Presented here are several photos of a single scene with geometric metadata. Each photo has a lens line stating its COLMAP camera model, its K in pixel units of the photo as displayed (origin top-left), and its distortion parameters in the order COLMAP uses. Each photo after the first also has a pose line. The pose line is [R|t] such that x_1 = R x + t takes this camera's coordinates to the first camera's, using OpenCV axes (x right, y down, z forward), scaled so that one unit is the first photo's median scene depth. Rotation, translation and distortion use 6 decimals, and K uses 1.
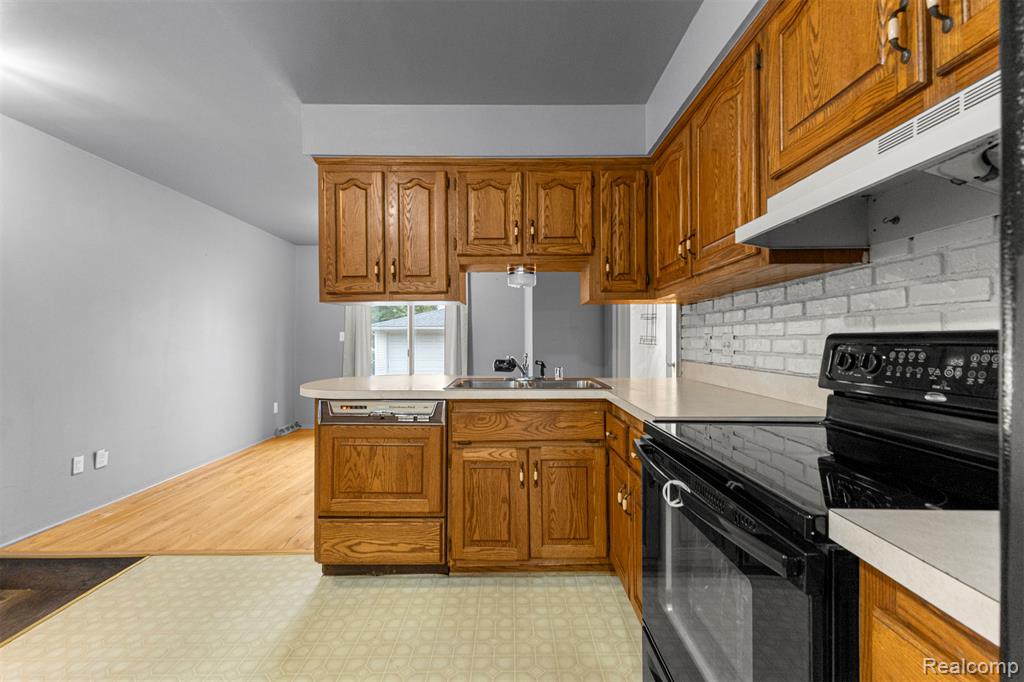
lens RADIAL K [[442.0, 0, 511.7], [0, 442.0, 336.1], [0, 0, 1]] dist [0.012130, -0.004460]
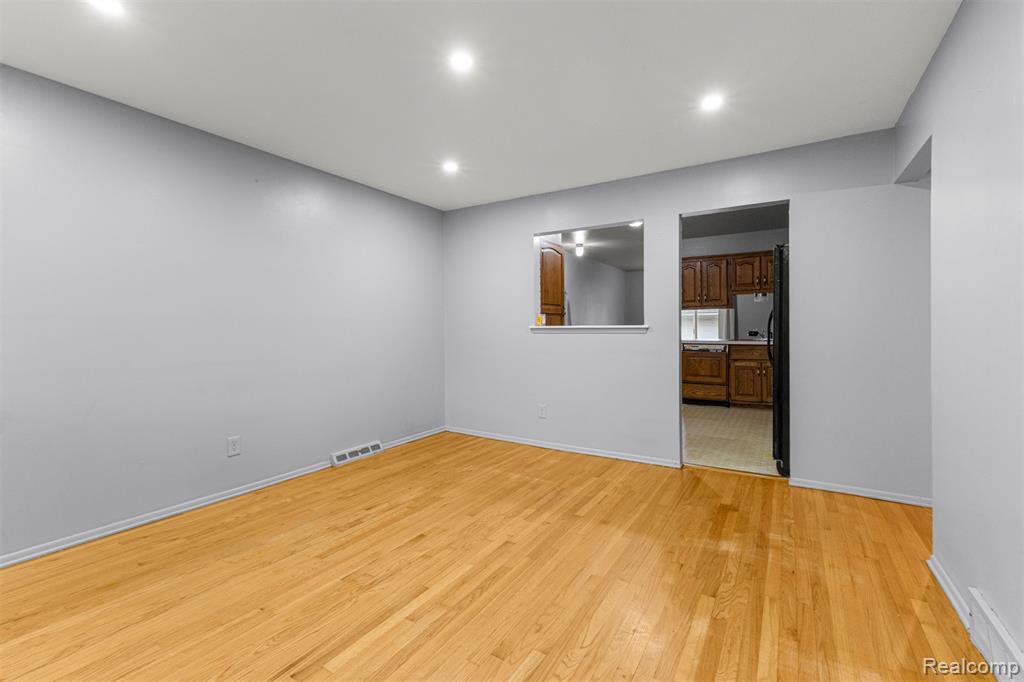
lens RADIAL K [[440.2, 0, 511.8], [0, 440.2, 332.7], [0, 0, 1]] dist [0.008371, -0.000102]
pose [[0.845468, -0.000482, -0.534026, 0.191030], [0.017014, 0.999516, 0.026035, -0.029820], [0.533755, -0.031098, 0.845067, -2.147433]]
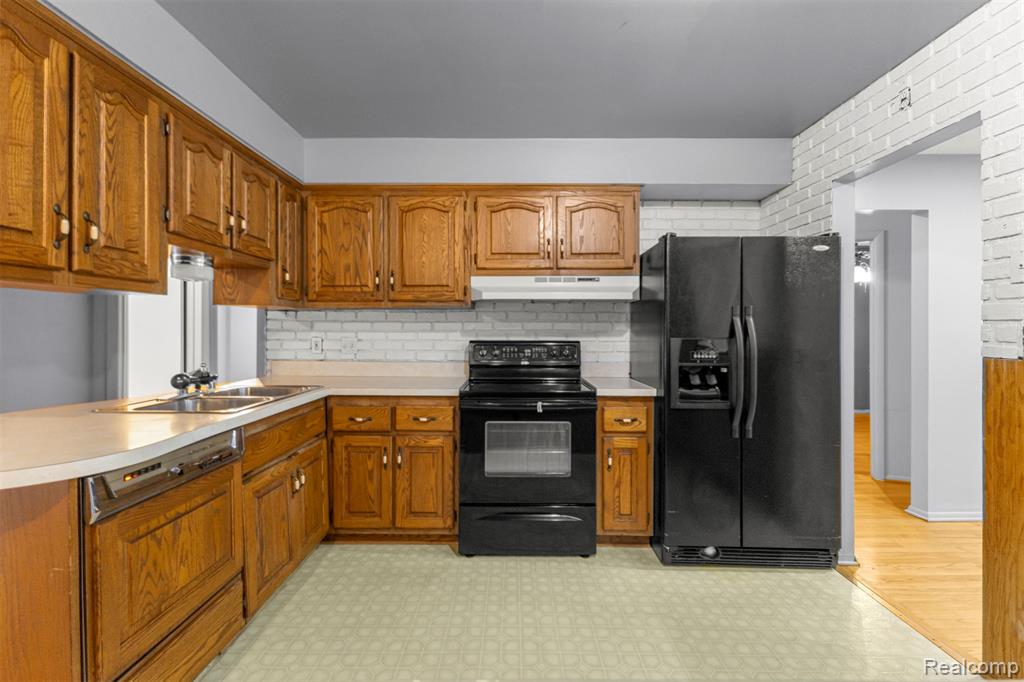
lens RADIAL K [[440.2, 0, 511.8], [0, 440.2, 332.7], [0, 0, 1]] dist [0.008371, -0.000102]
pose [[0.004674, -0.001553, 0.999988, -0.949487], [-0.013658, 0.999905, 0.001617, -0.032286], [-0.999896, -0.013665, 0.004653, 0.507656]]
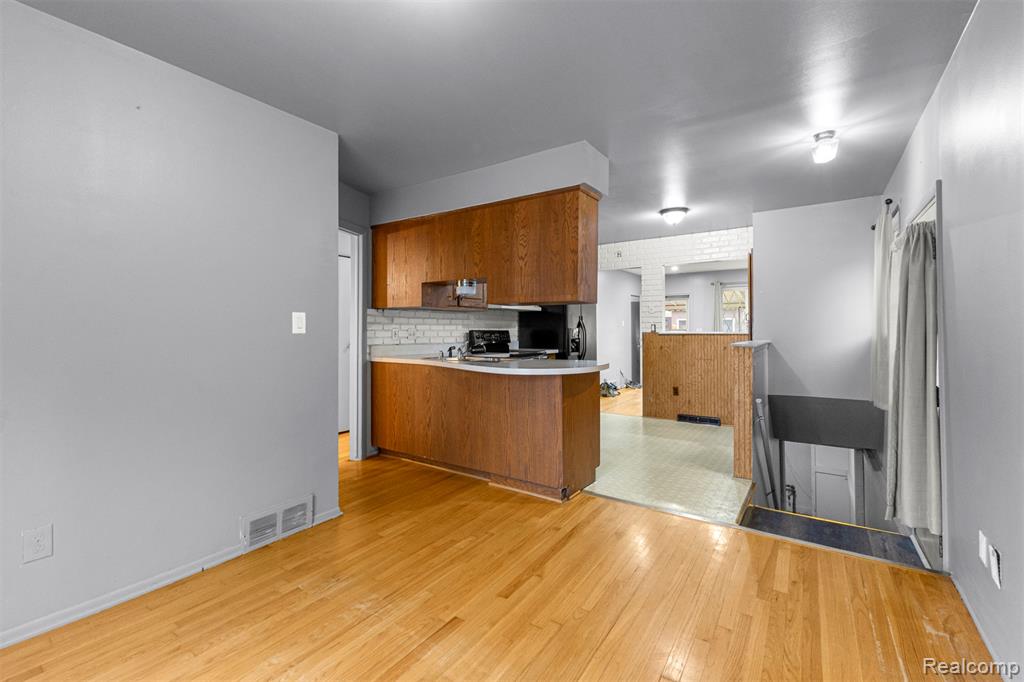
lens RADIAL K [[446.5, 0, 509.9], [0, 446.5, 325.8], [0, 0, 1]] dist [0.010263, -0.000056]
pose [[-0.823725, 0.005977, 0.566958, -1.121518], [-0.006186, 0.999790, -0.019528, 0.019408], [-0.566956, -0.019593, -0.823515, 2.587483]]
